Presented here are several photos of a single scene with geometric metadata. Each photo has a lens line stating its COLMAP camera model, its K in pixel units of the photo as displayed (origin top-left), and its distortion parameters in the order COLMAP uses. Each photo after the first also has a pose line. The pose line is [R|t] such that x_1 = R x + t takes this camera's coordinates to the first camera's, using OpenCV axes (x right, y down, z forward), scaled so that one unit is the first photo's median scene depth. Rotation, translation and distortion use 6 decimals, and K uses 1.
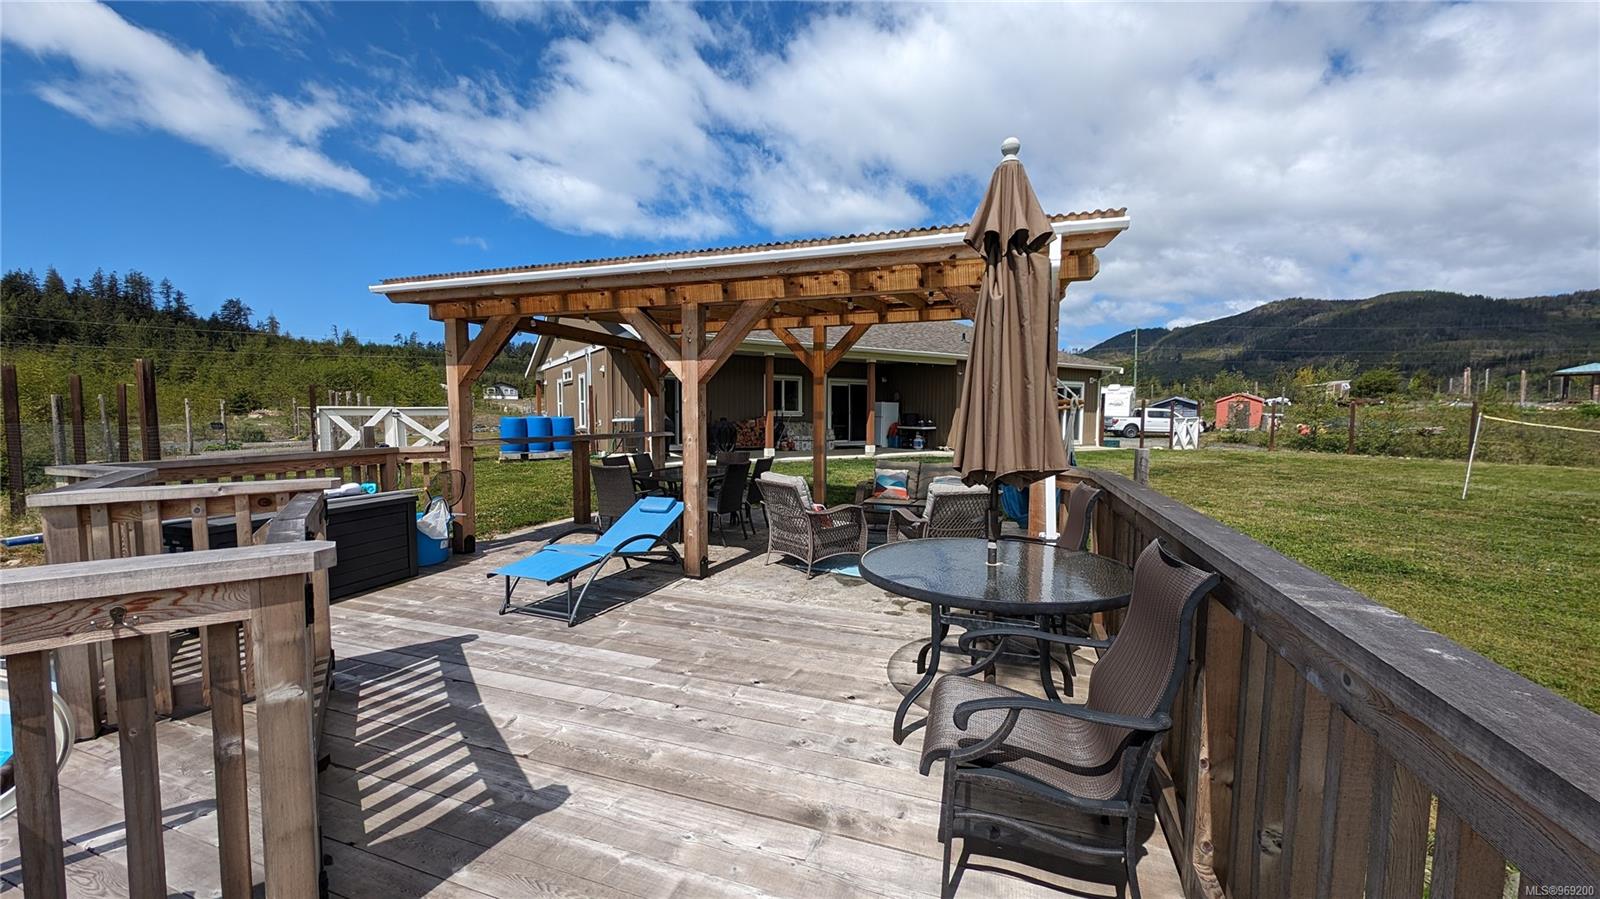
lens RADIAL K [[616.4, 0, 804.6], [0, 616.4, 447.8], [0, 0, 1]] dist [0.019068, -0.010185]
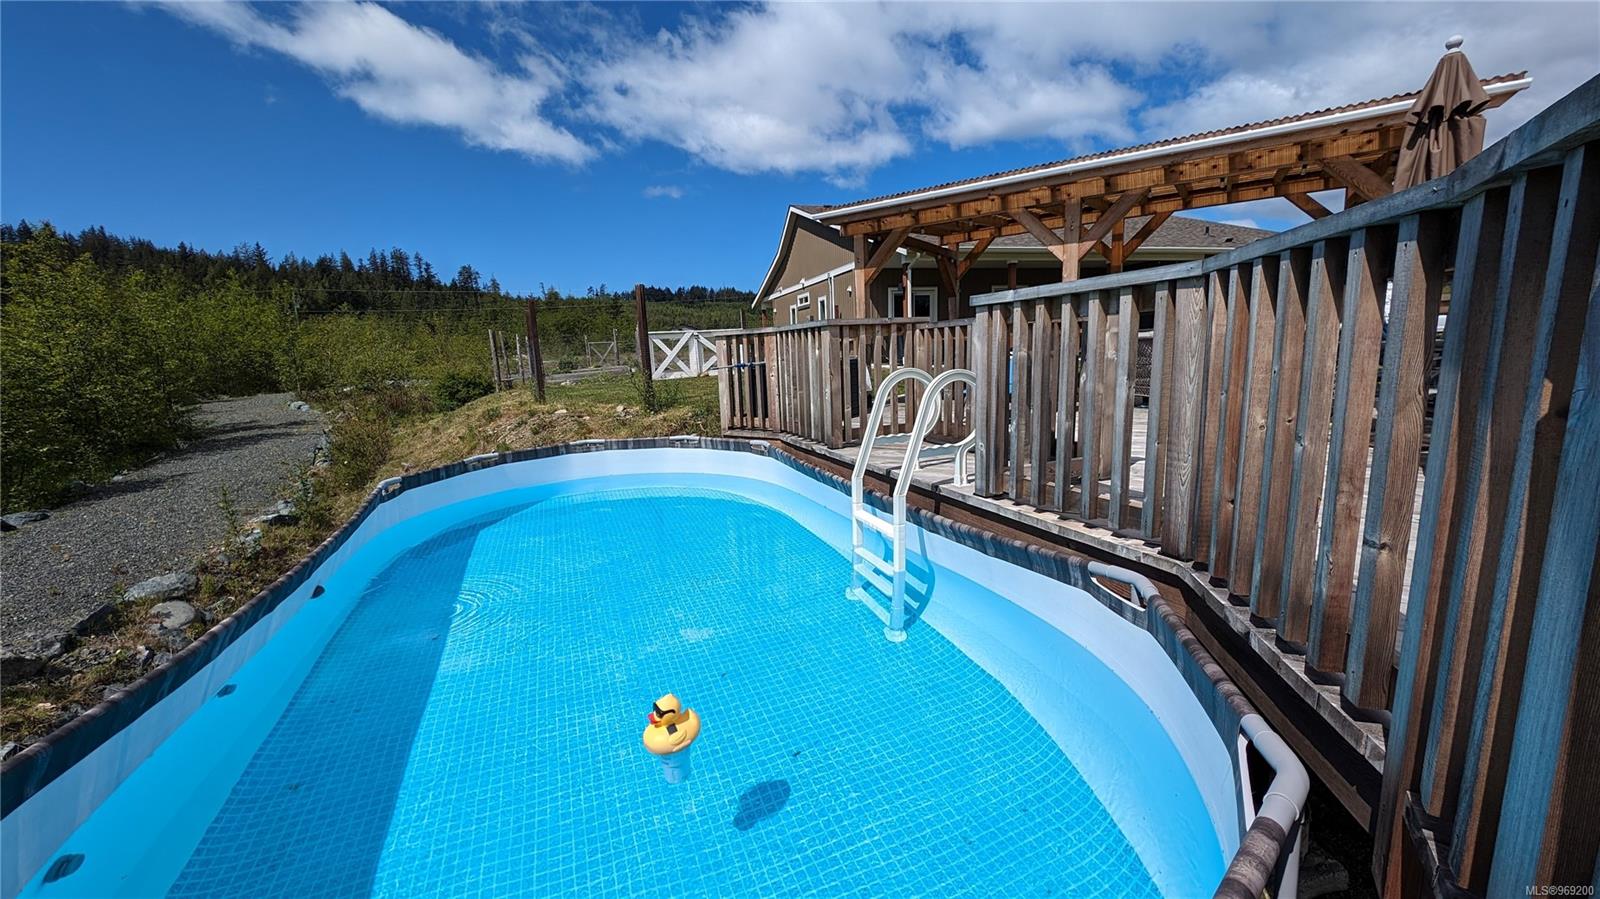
lens RADIAL K [[616.4, 0, 804.6], [0, 616.4, 447.8], [0, 0, 1]] dist [0.019068, -0.010185]
pose [[0.963405, -0.000991, -0.268047, -0.126326], [0.030988, 0.993700, 0.107703, 0.042675], [0.266252, -0.112068, 0.957367, -0.151864]]
